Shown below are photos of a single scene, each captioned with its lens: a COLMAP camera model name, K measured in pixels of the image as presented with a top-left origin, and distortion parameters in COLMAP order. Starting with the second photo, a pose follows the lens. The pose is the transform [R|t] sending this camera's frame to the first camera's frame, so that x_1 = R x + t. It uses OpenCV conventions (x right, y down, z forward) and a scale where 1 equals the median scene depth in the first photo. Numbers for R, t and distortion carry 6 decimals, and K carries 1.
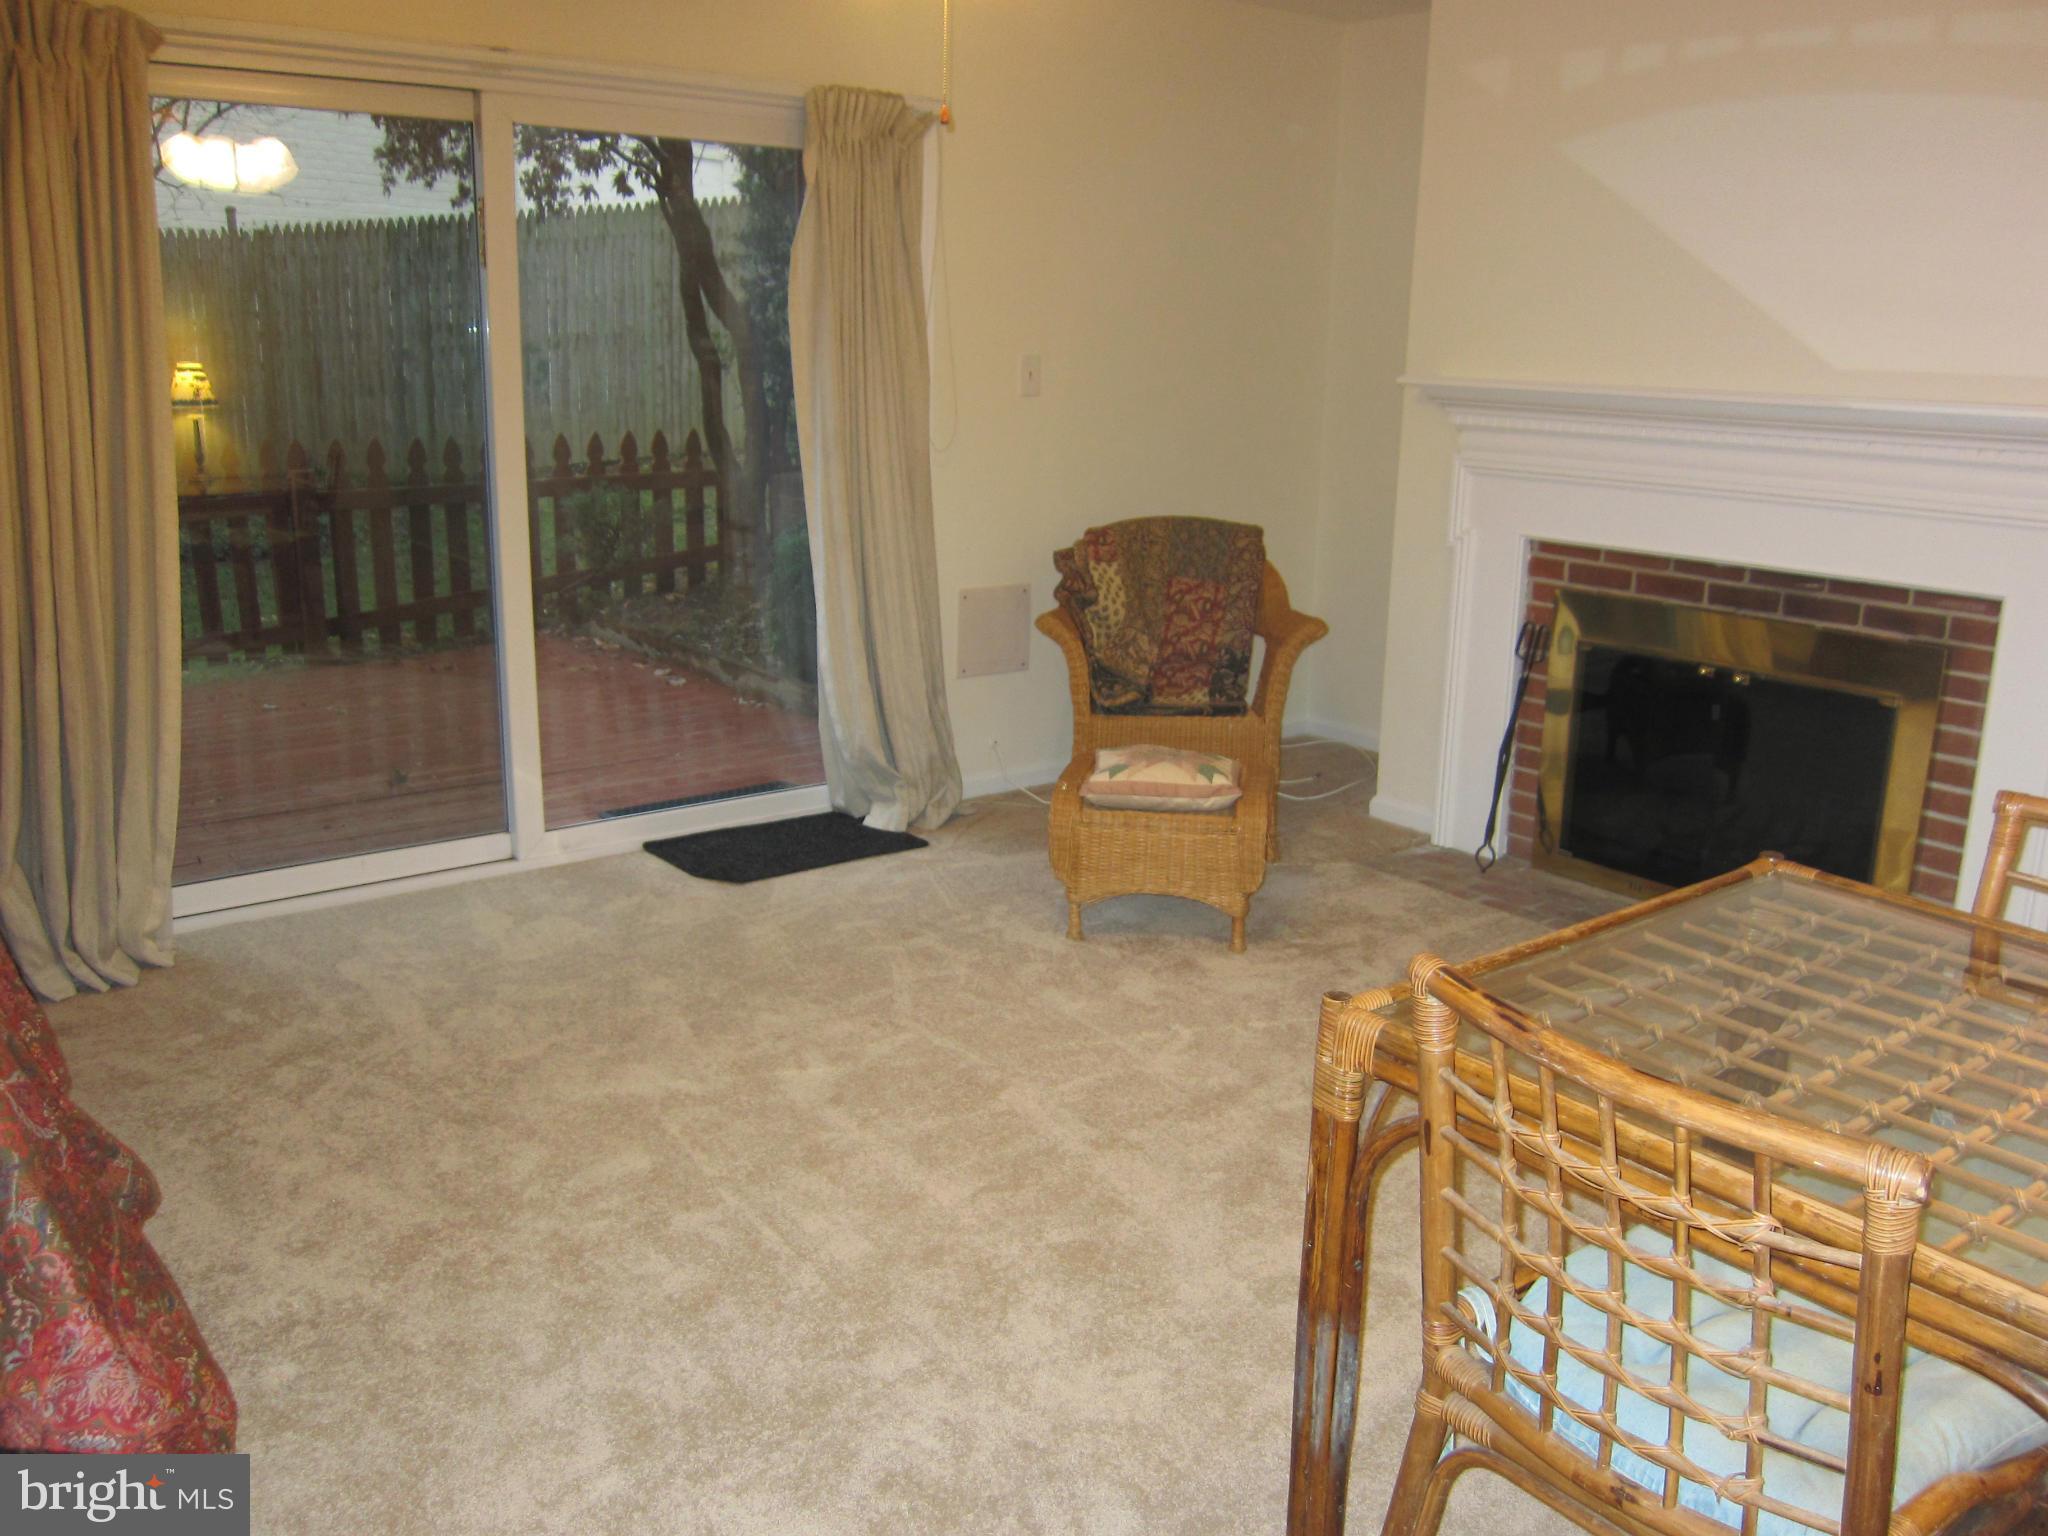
lens RADIAL K [[1709.7, 0, 1023.4], [0, 1709.7, 764.5], [0, 0, 1]] dist [-0.058102, 0.031257]
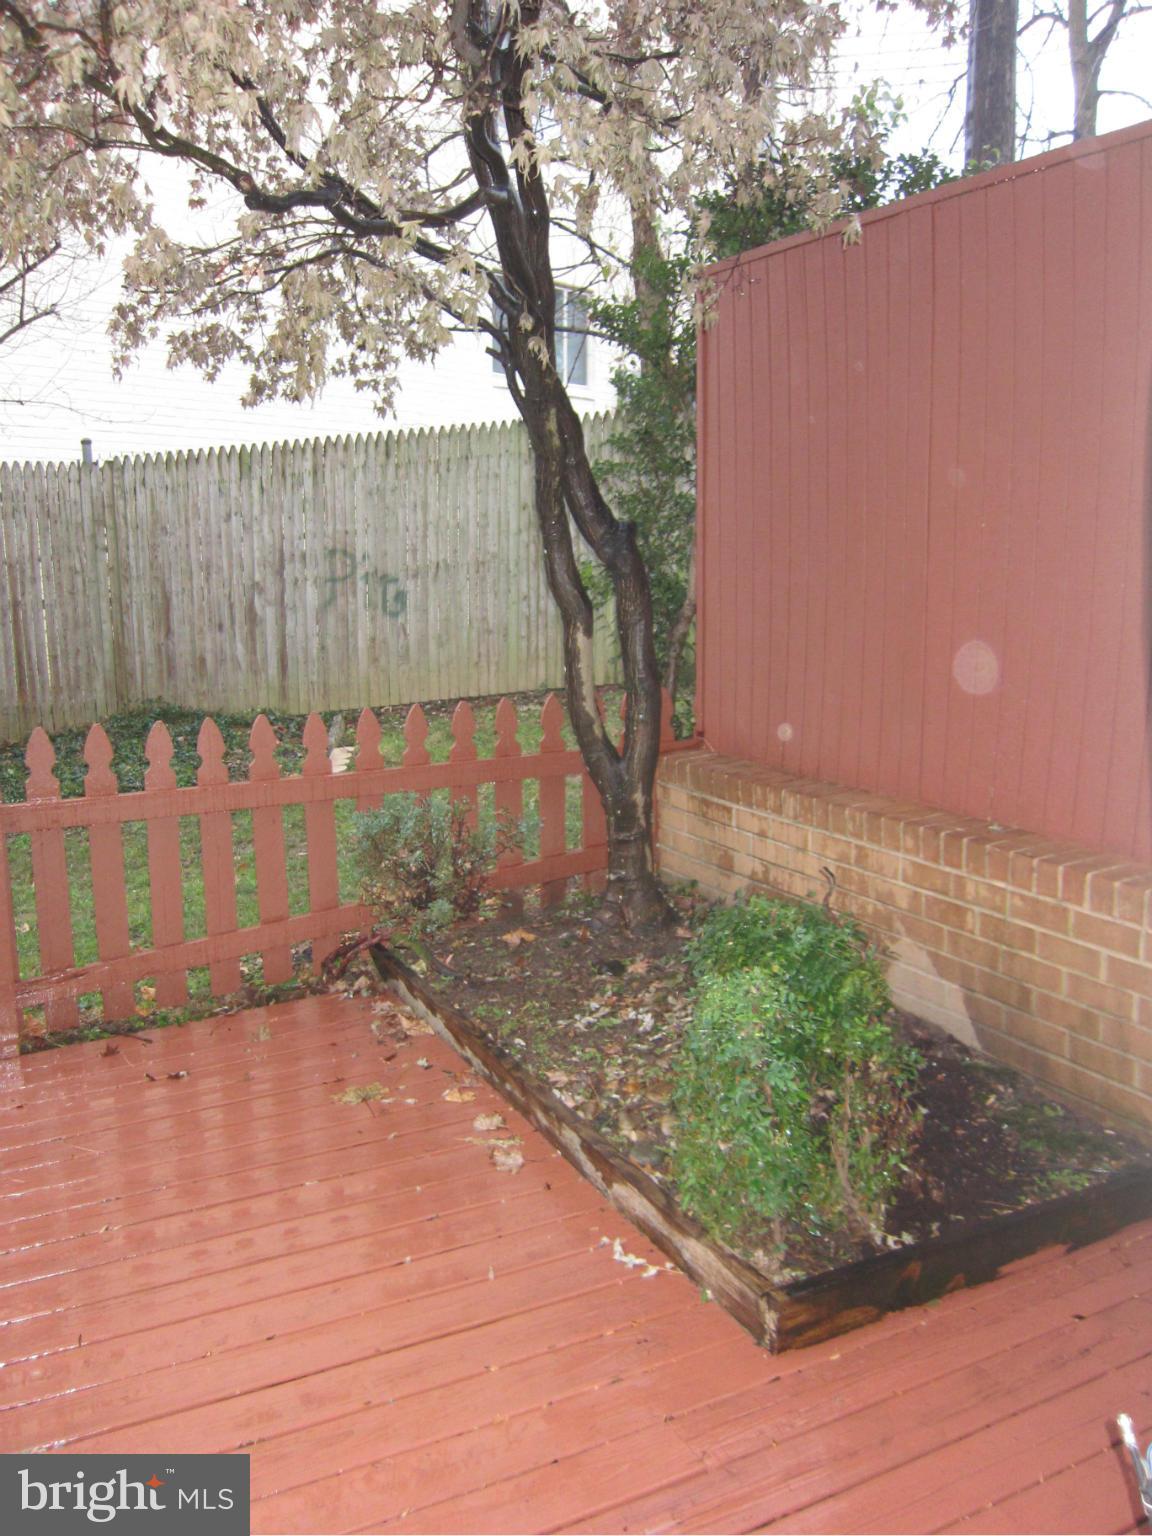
lens RADIAL K [[1282.3, 0, 575.8], [0, 1282.3, 766.3], [0, 0, 1]] dist [-0.058102, 0.031257]
pose [[0.983311, 0.007949, -0.181759, -0.064048], [-0.022201, 0.996822, -0.076508, -0.095466], [0.180573, 0.079267, 0.980362, 0.354977]]
